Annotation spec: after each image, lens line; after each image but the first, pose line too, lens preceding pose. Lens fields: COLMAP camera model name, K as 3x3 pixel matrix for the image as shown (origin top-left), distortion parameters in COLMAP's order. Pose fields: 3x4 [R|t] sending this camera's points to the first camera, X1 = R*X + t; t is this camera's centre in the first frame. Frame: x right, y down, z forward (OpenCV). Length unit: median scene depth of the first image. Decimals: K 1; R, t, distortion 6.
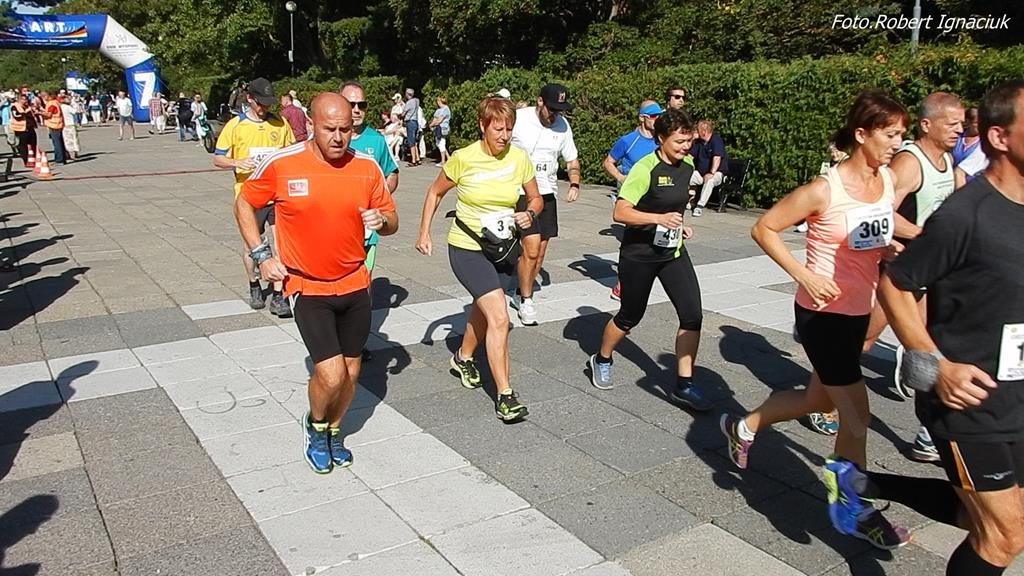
lens RADIAL K [[868.8, 0, 533.7], [0, 868.8, 259.1], [0, 0, 1]] dist [0.008674, -0.008388]
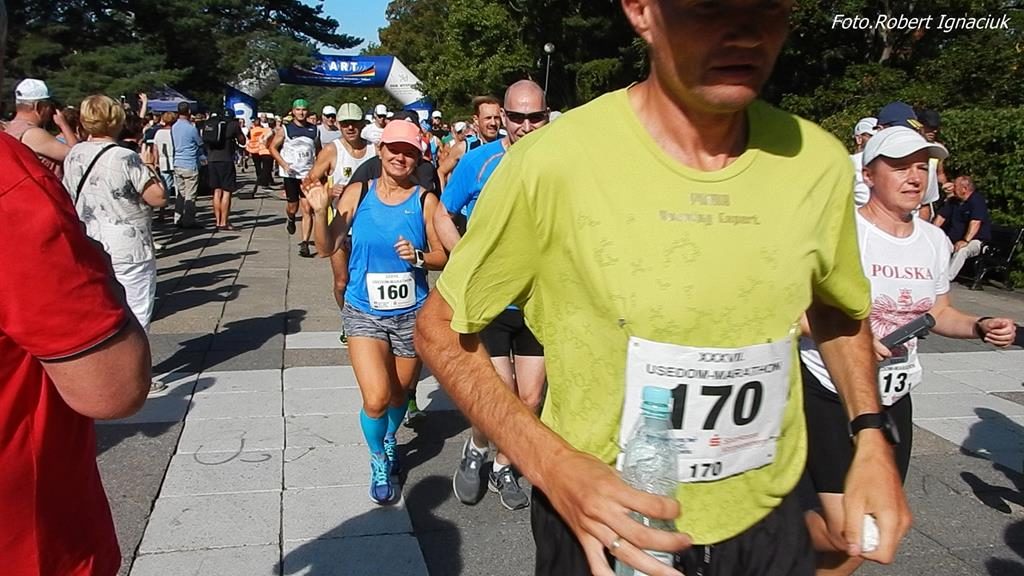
lens RADIAL K [[865.0, 0, 515.5], [0, 865.0, 285.3], [0, 0, 1]] dist [-0.001003, 0.004111]
pose [[0.945709, 0.095680, -0.310612, 0.041171], [-0.103530, 0.994587, -0.008844, -0.004887], [0.308085, 0.040521, 0.950496, 0.072124]]
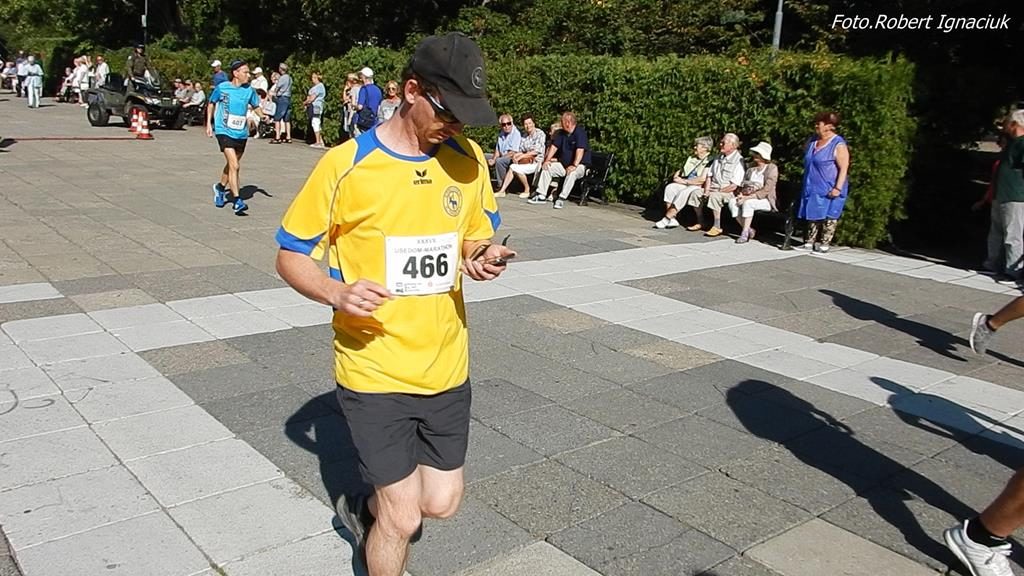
lens RADIAL K [[867.8, 0, 518.8], [0, 867.8, 261.4], [0, 0, 1]] dist [0.004647, -0.007347]
pose [[0.990574, 0.031952, 0.133199, 0.009213], [-0.034172, 0.999312, 0.014412, -0.001531], [-0.132647, -0.018828, 0.990984, 0.019172]]
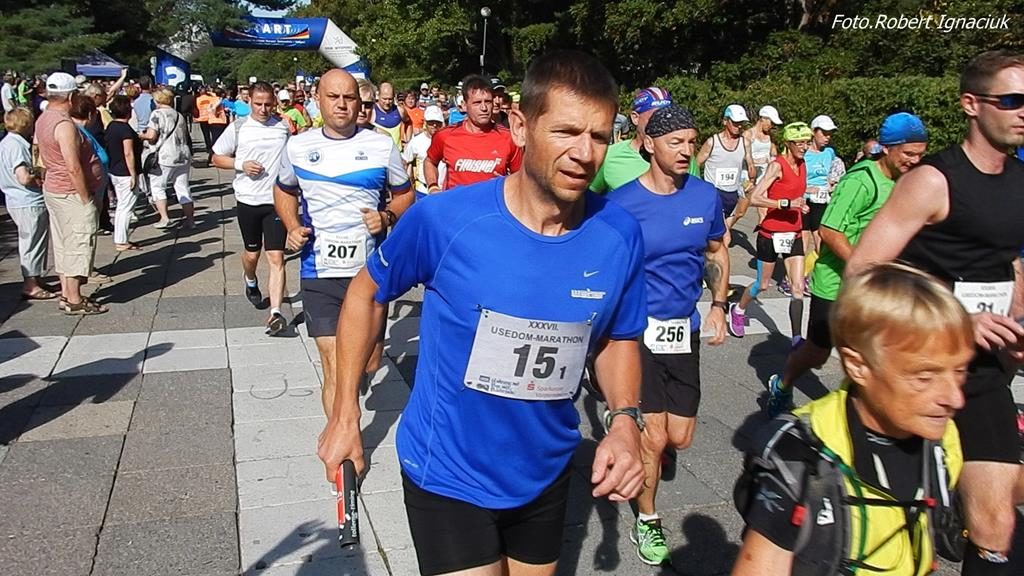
lens RADIAL K [[859.2, 0, 519.8], [0, 859.2, 273.6], [0, 0, 1]] dist [0.050924, -0.104104]
pose [[0.969658, 0.079604, -0.231142, 0.040302], [-0.077397, 0.996827, 0.018615, -0.003653], [0.231890, -0.000161, 0.972742, 0.016443]]
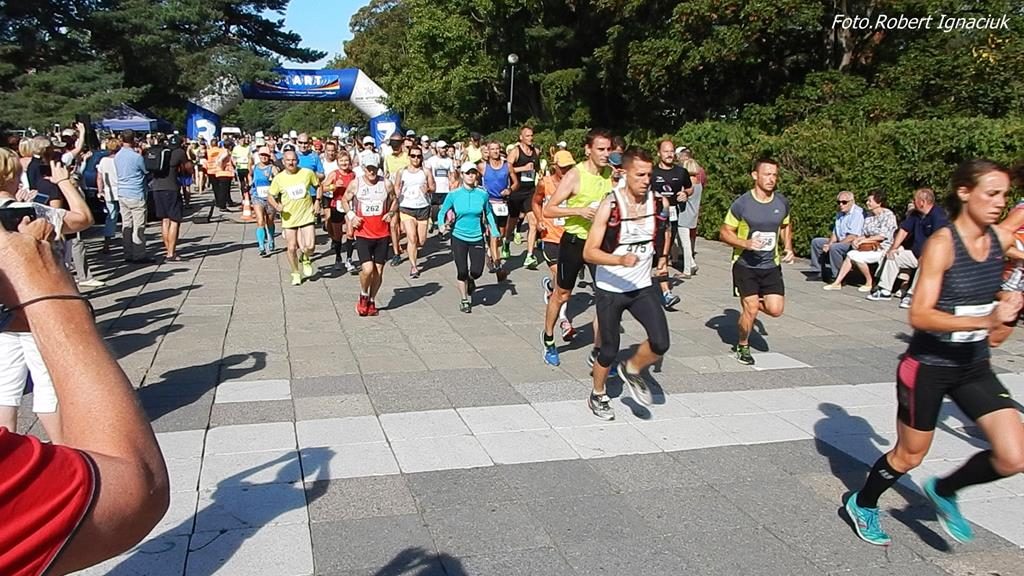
lens RADIAL K [[862.4, 0, 521.8], [0, 862.4, 283.8], [0, 0, 1]] dist [-0.002610, 0.013667]
pose [[0.958184, 0.064827, -0.278712, 0.046137], [-0.073395, 0.997094, -0.020406, -0.019531], [0.276579, 0.040009, 0.960158, 0.095499]]
